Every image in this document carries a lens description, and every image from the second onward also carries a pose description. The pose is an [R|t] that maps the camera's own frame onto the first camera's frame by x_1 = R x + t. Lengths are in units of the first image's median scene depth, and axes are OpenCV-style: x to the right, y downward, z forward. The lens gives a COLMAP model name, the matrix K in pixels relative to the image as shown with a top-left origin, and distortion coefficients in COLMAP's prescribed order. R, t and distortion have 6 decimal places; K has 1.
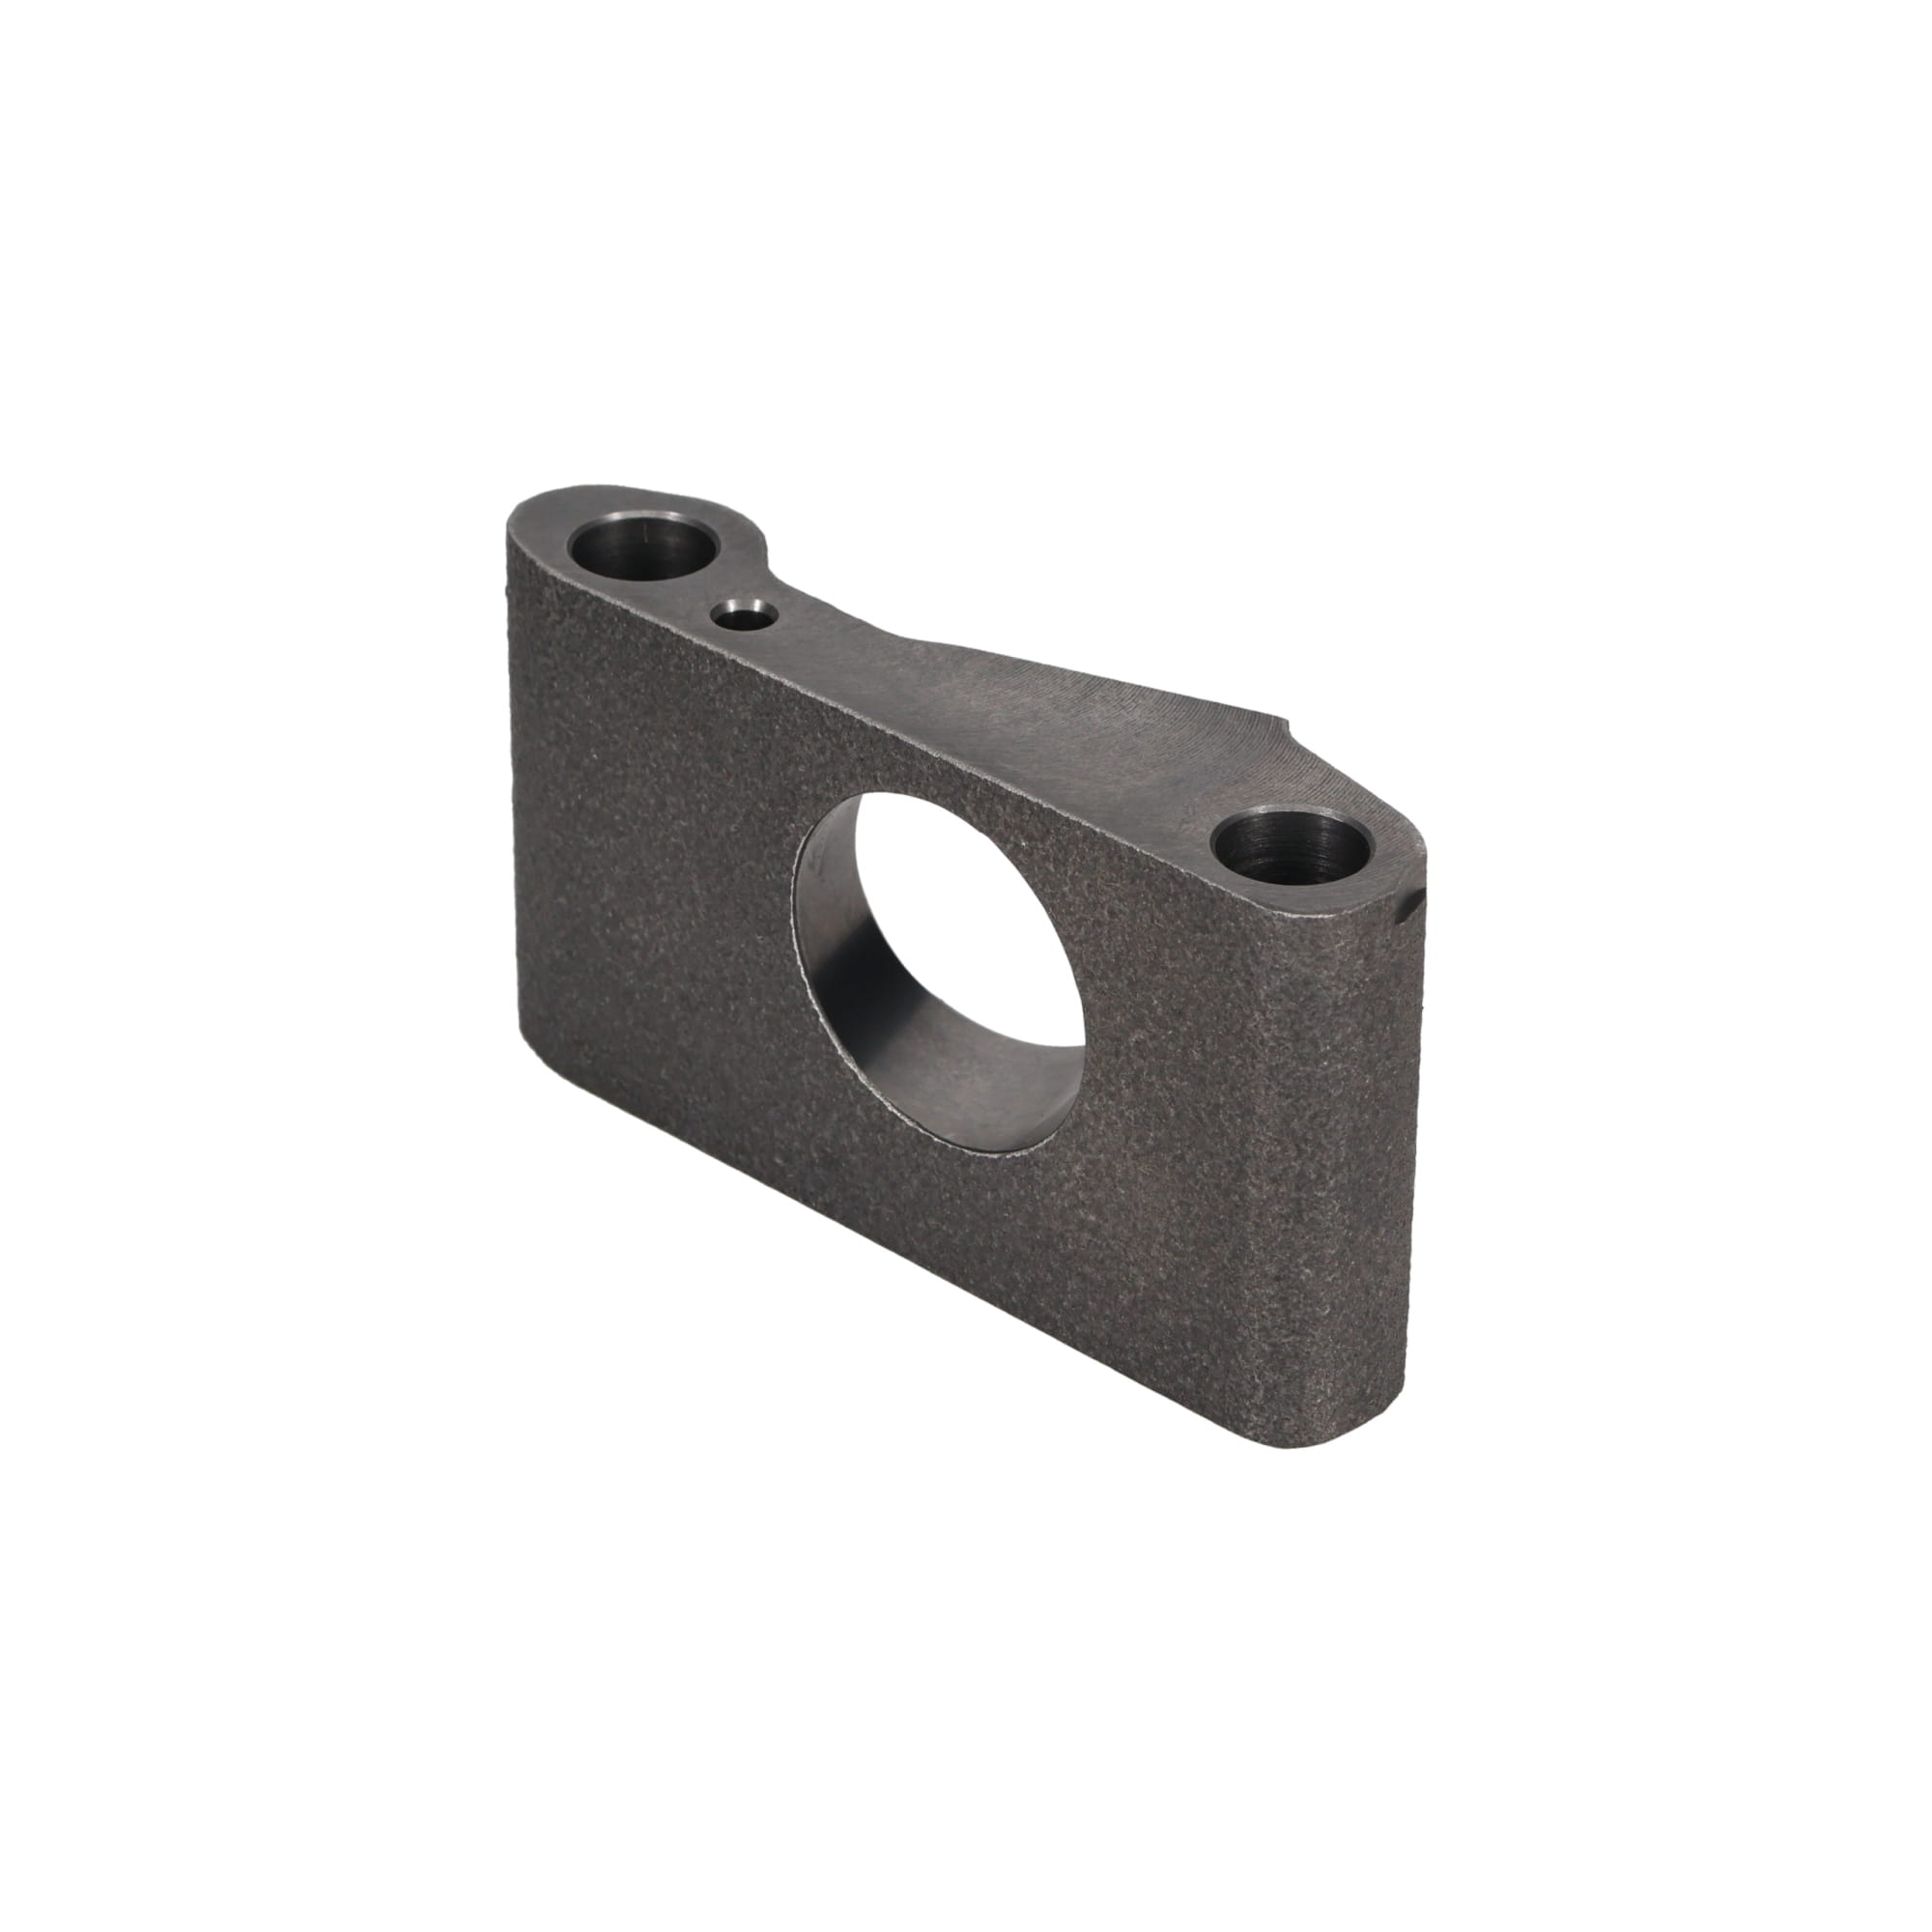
lens RADIAL K [[7273.8, 0, 966.0], [0, 7273.8, 966.0], [0, 0, 1]] dist [0.504747, -0.127501]
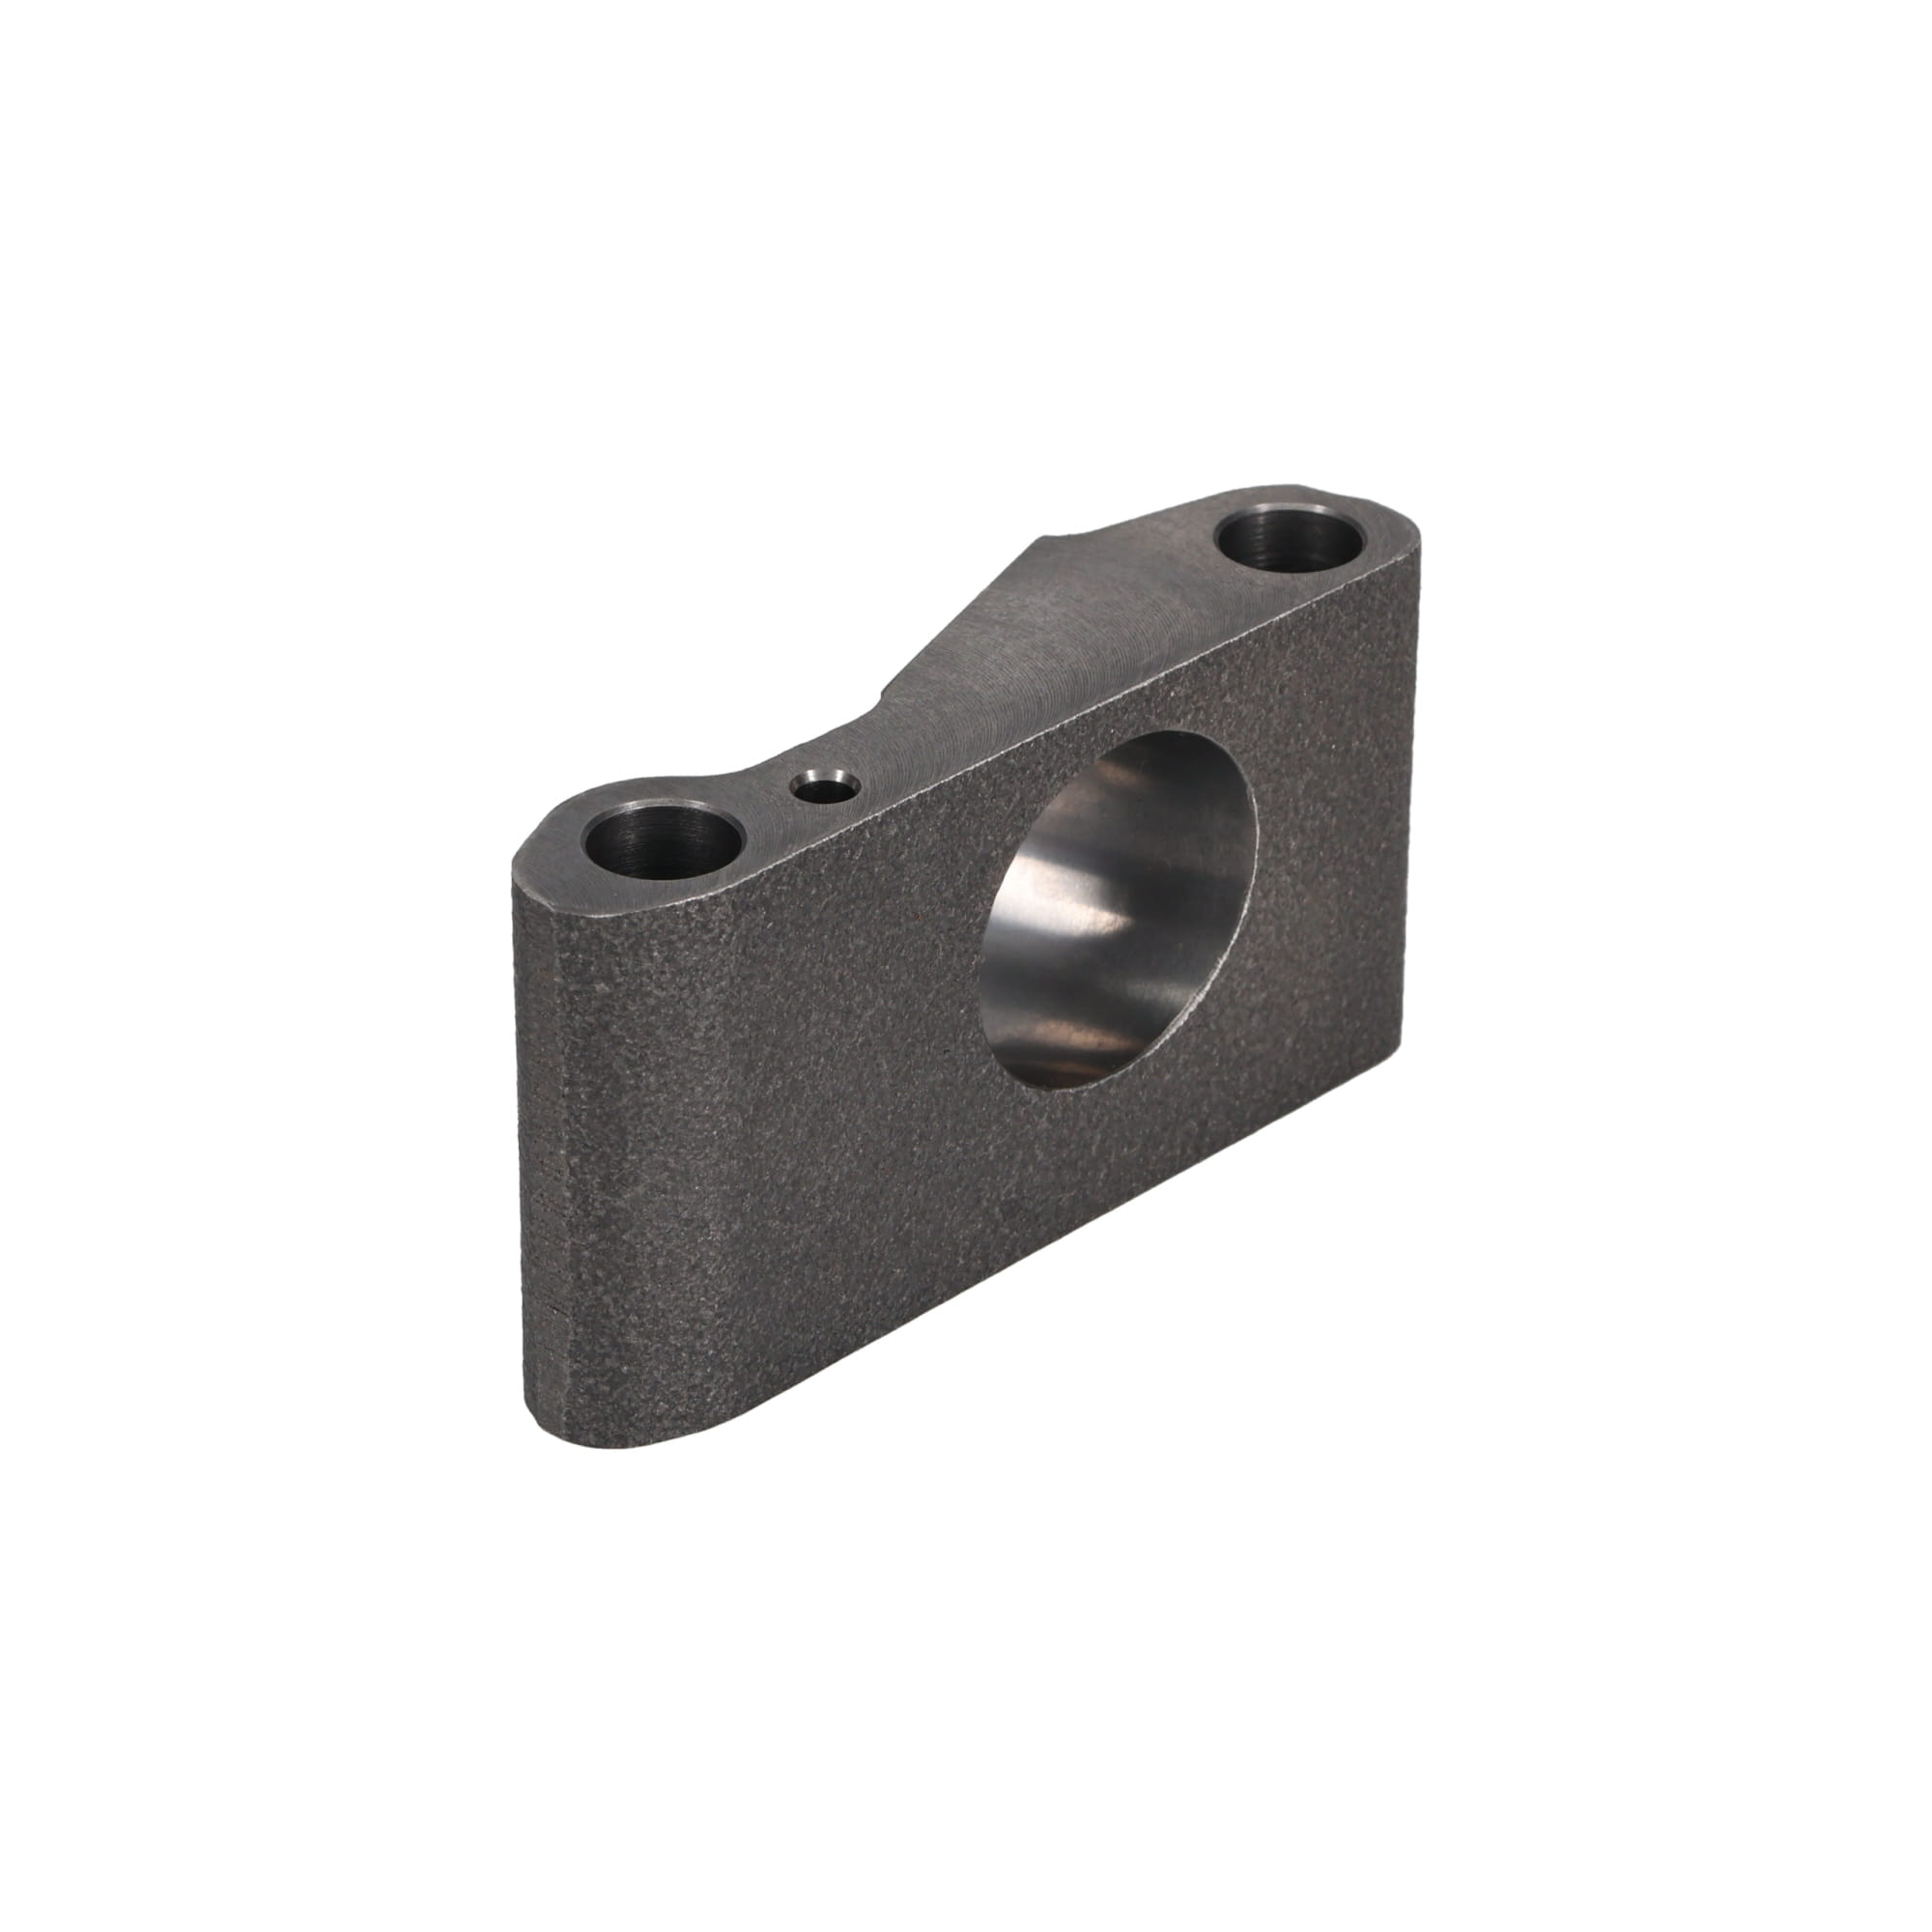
lens RADIAL K [[7273.8, 0, 966.0], [0, 7273.8, 966.0], [0, 0, 1]] dist [0.504747, -0.127501]
pose [[0.007819, -0.512649, 0.858562, -0.887976], [0.497516, 0.746774, 0.441369, -0.456052], [-0.867420, 0.423697, 0.260890, 0.769116]]
